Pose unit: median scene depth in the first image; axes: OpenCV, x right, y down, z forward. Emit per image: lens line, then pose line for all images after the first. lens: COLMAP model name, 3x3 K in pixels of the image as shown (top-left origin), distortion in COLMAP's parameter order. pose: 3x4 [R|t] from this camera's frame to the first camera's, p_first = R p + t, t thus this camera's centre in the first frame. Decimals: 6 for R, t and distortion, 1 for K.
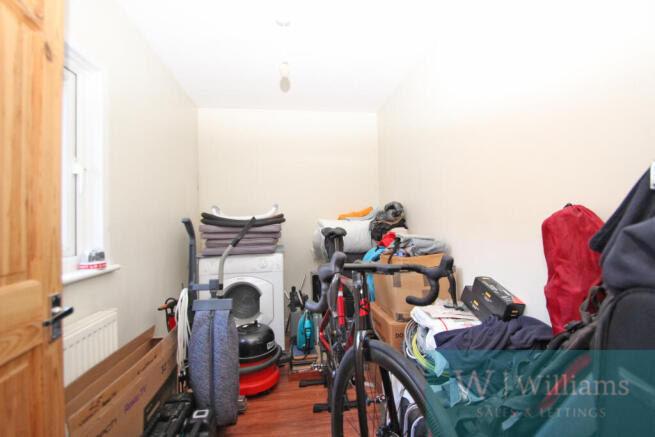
lens RADIAL K [[323.1, 0, 327.5], [0, 323.1, 218.5], [0, 0, 1]] dist [-0.015140, -0.000297]
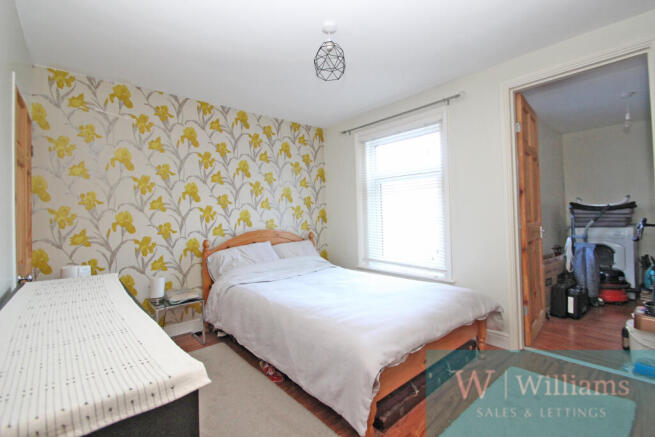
lens RADIAL K [[323.1, 0, 327.5], [0, 323.1, 218.5], [0, 0, 1]] dist [-0.015140, -0.000297]
pose [[0.575589, 0.003693, -0.817731, 0.280017], [0.024754, 0.999453, 0.021937, -0.003425], [0.817364, -0.032869, 0.575183, -1.128884]]
